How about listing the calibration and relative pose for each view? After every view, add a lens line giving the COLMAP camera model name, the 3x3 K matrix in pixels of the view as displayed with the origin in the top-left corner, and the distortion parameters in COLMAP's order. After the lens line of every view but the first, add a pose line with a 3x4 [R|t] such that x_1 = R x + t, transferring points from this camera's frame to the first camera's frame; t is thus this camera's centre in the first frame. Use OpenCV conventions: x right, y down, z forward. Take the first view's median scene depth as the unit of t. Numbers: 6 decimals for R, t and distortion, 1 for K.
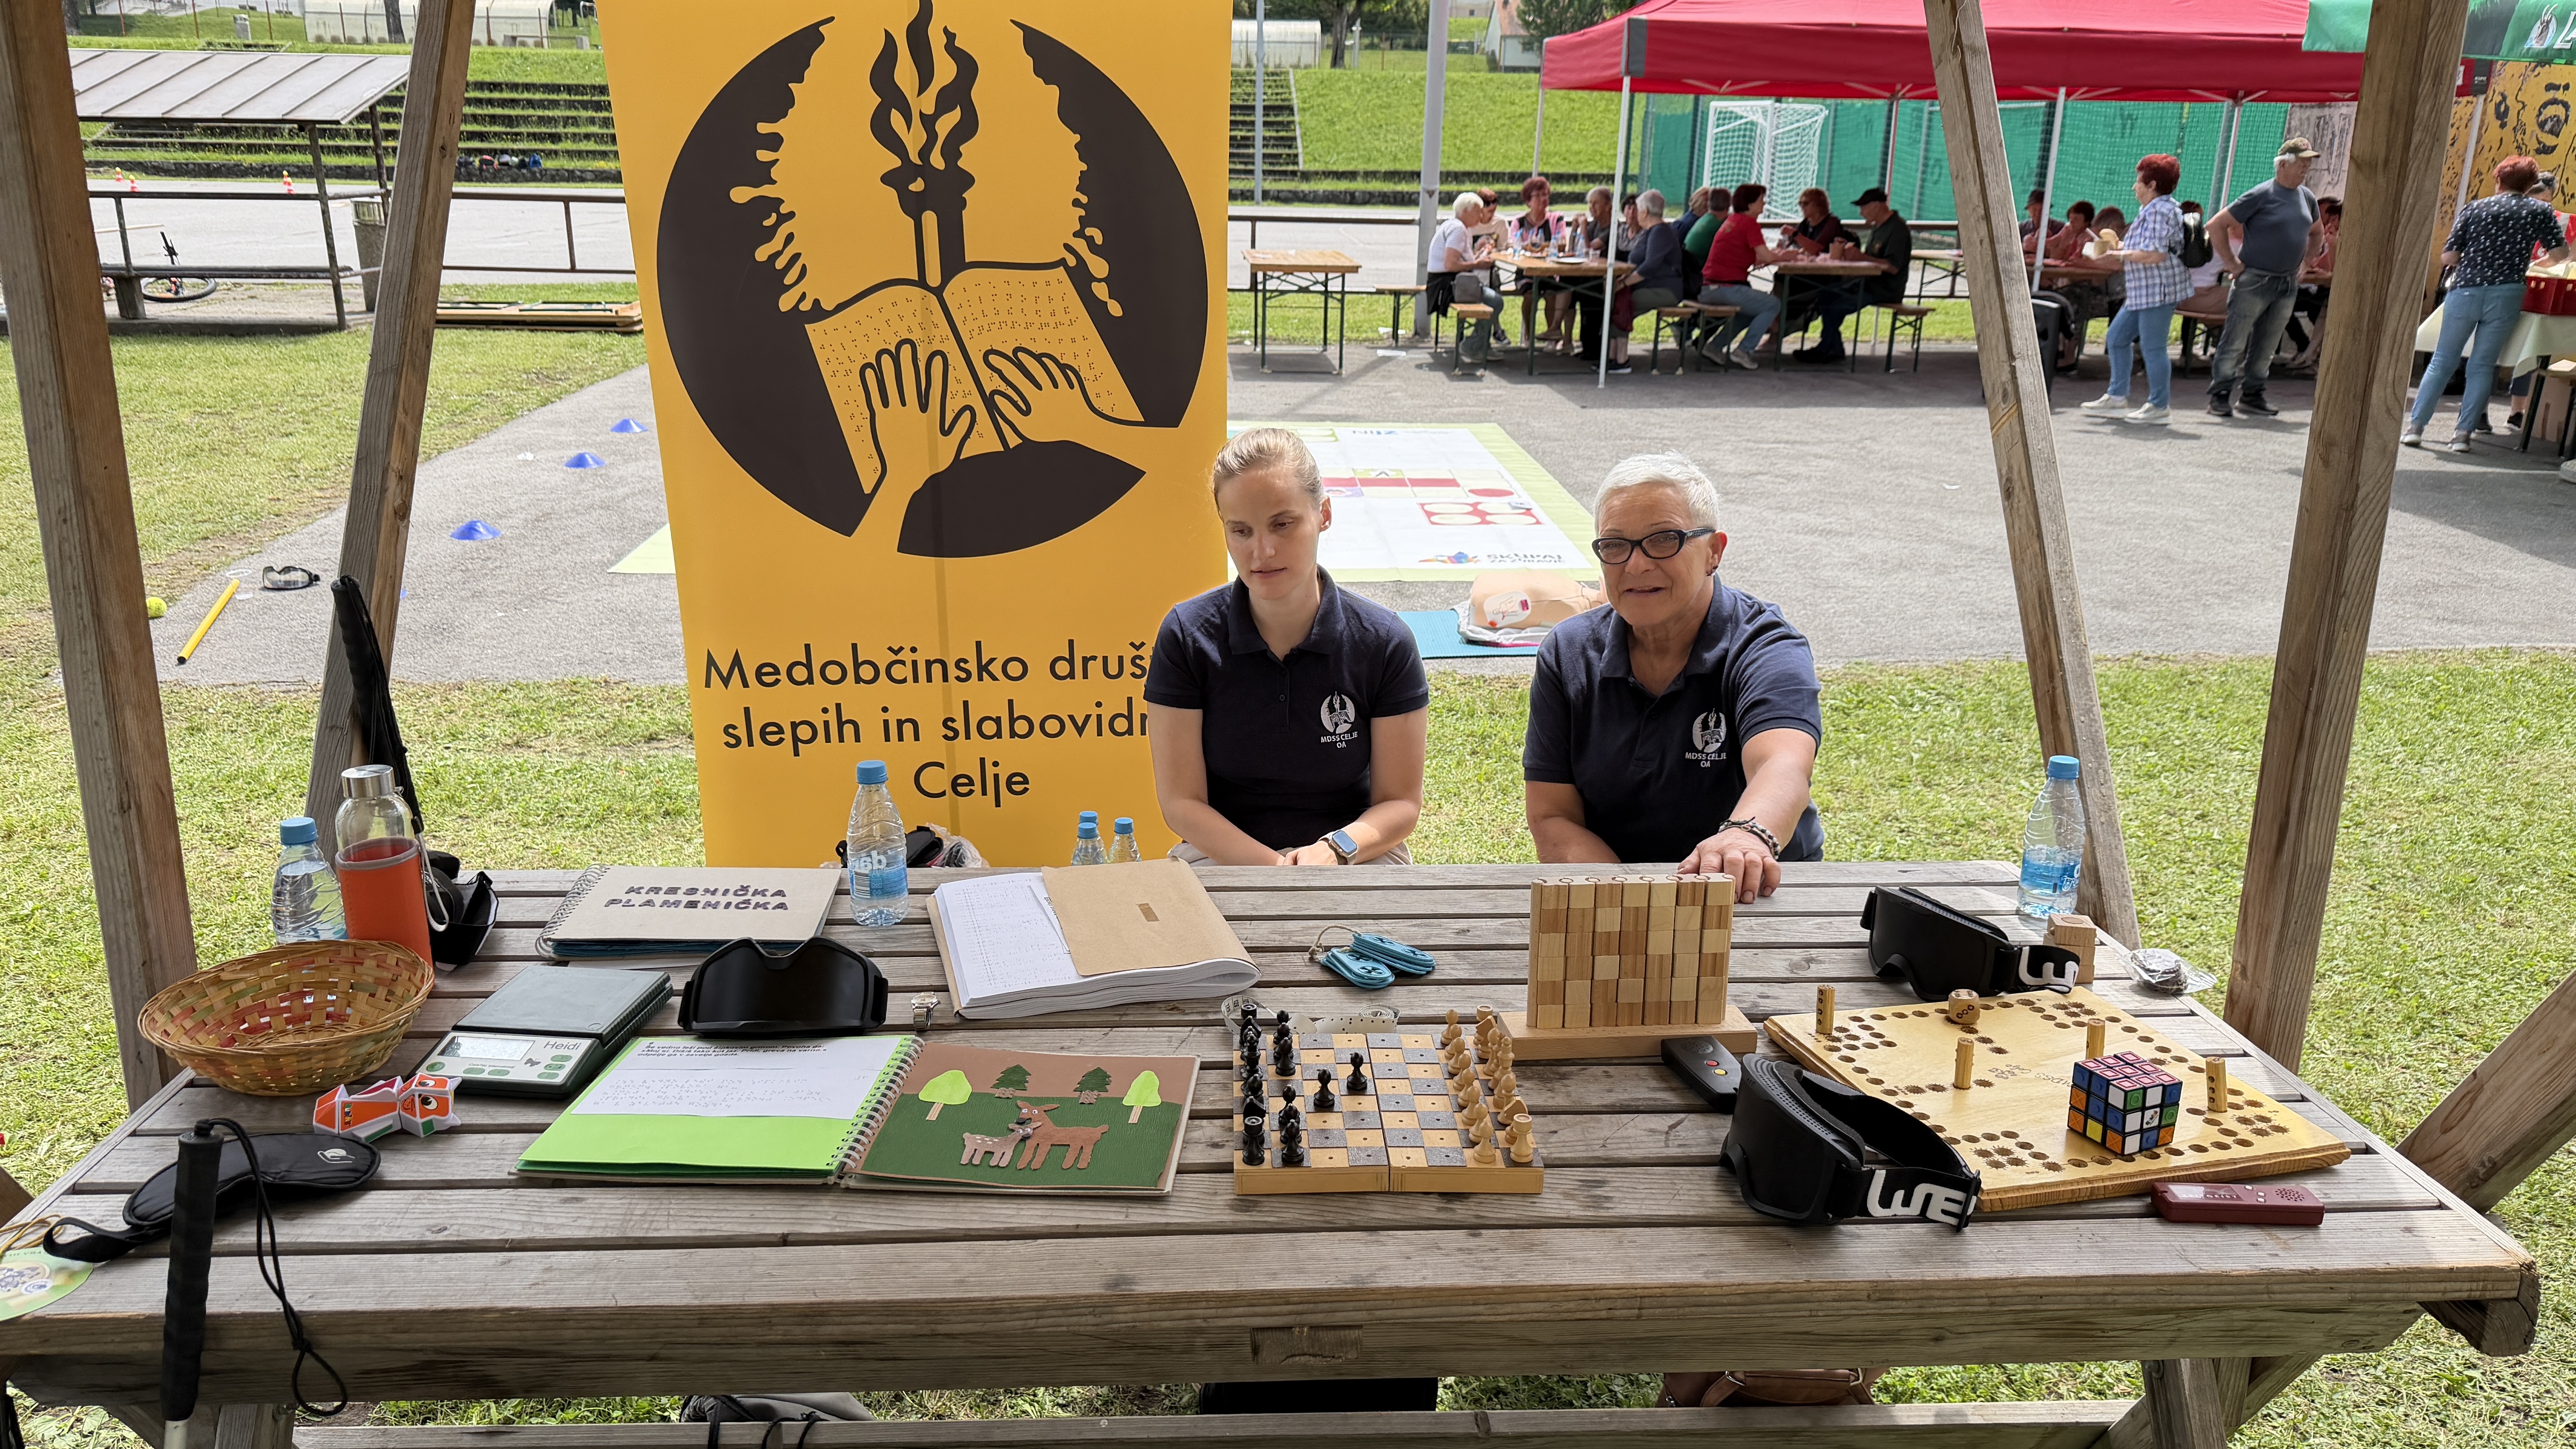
lens RADIAL K [[1820.0, 0, 1284.6], [0, 1820.0, 733.5], [0, 0, 1]] dist [0.047890, -0.063368]
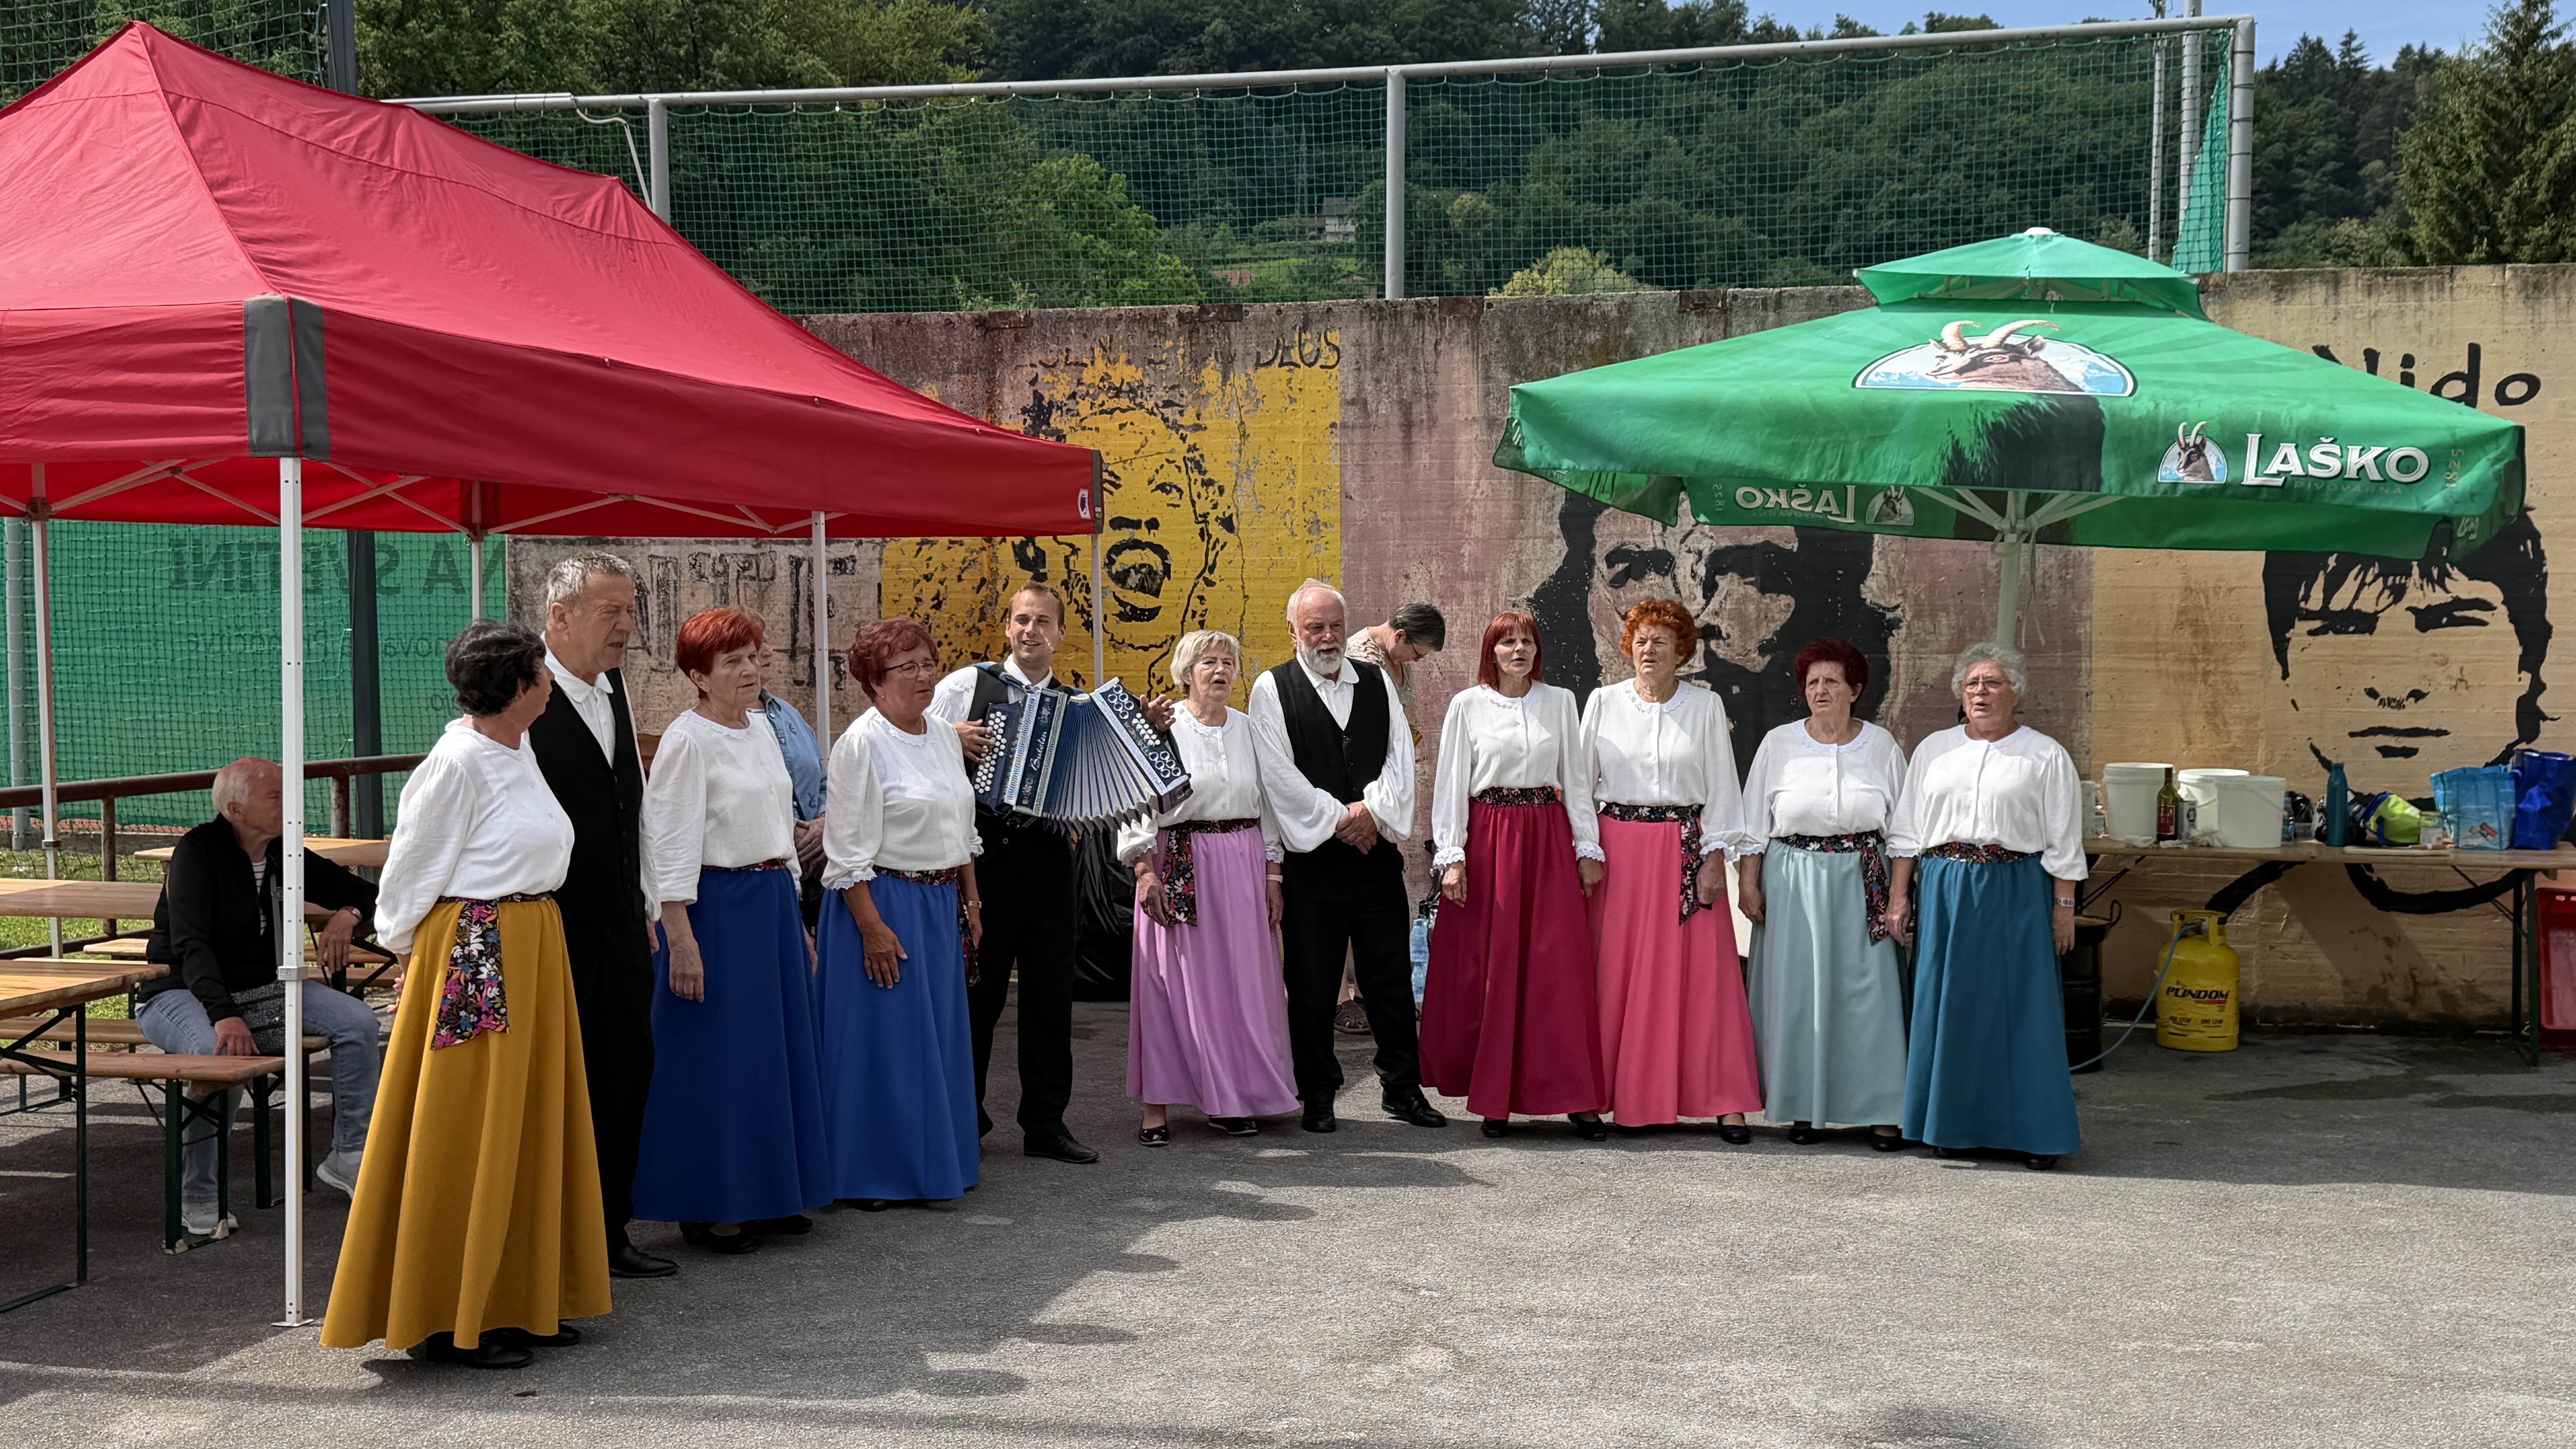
lens RADIAL K [[2890.3, 0, 1280.6], [0, 2890.3, 716.9], [0, 0, 1]] dist [0.227086, -0.484430]
pose [[0.334980, -0.048246, 0.940989, -1.468936], [0.290192, 0.955426, -0.054319, -1.133999], [-0.896424, 0.291263, 0.334050, 3.301661]]
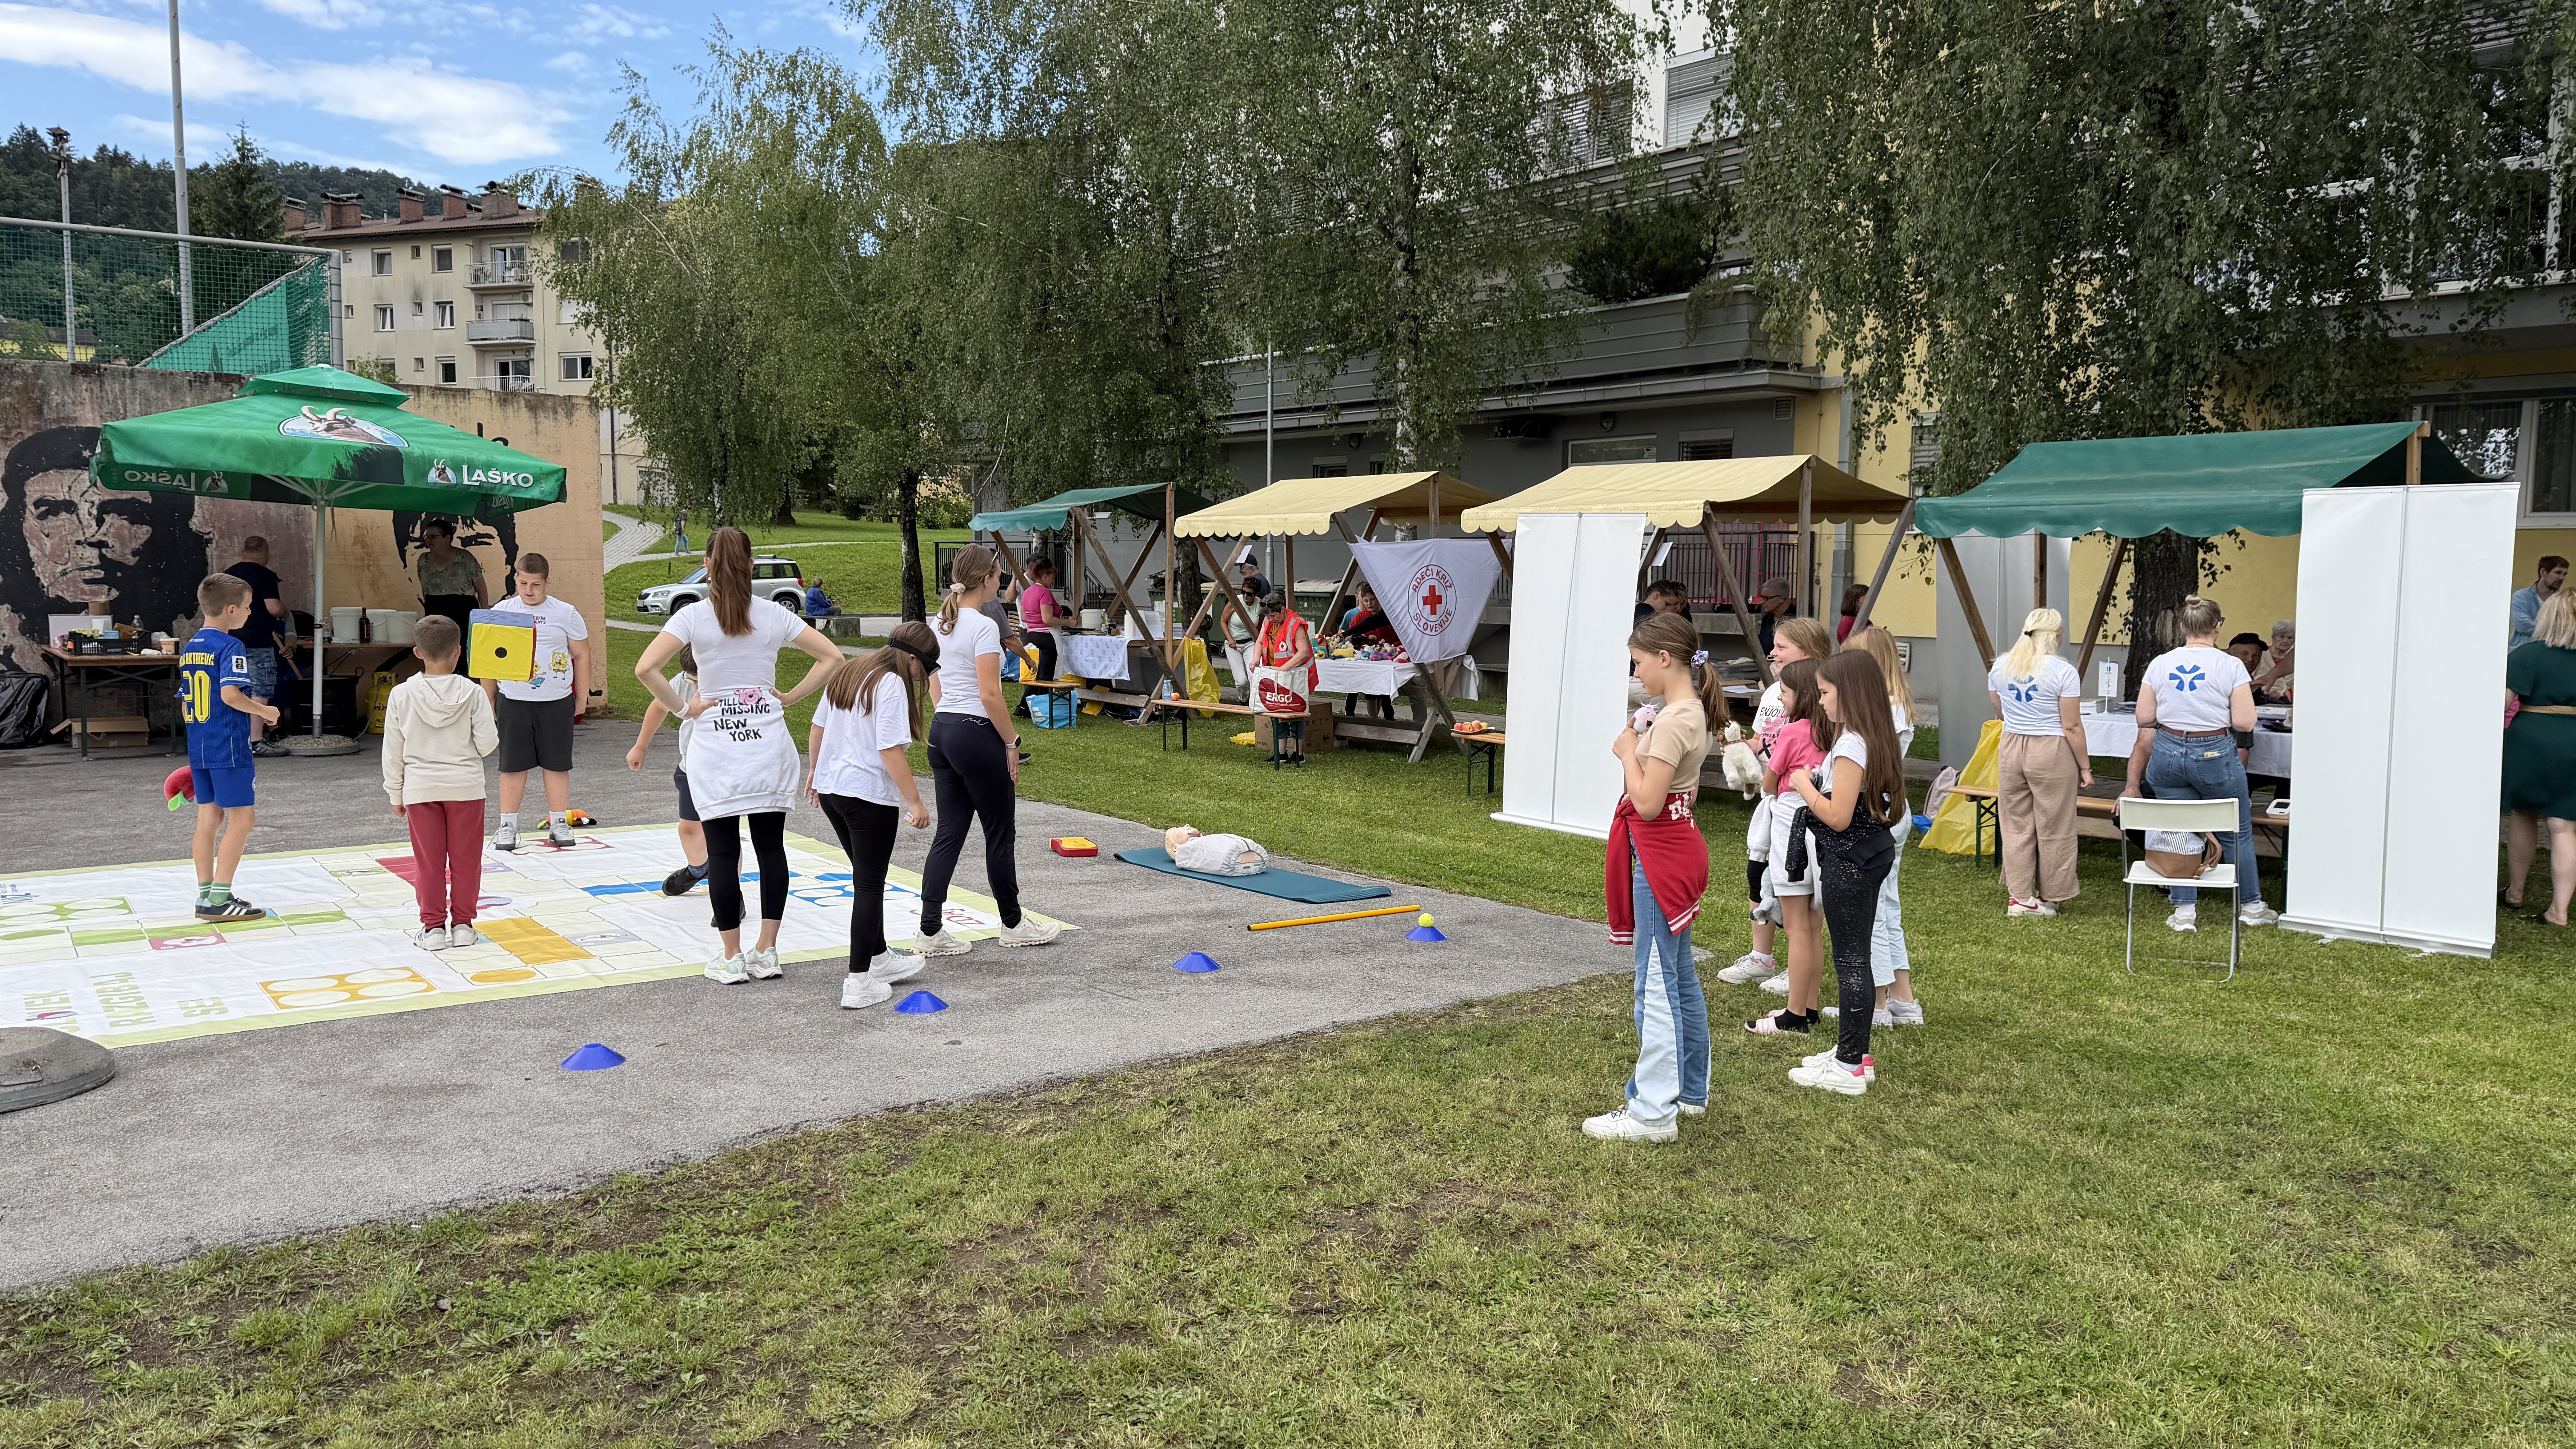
lens RADIAL K [[1798.3, 0, 1293.9], [0, 1798.3, 752.3], [0, 0, 1]] dist [0.088279, -0.121899]
pose [[-0.557147, -0.112717, 0.822729, -3.817689], [0.233554, 0.929484, 0.285504, -1.510385], [-0.796894, 0.351219, -0.491533, 4.386100]]
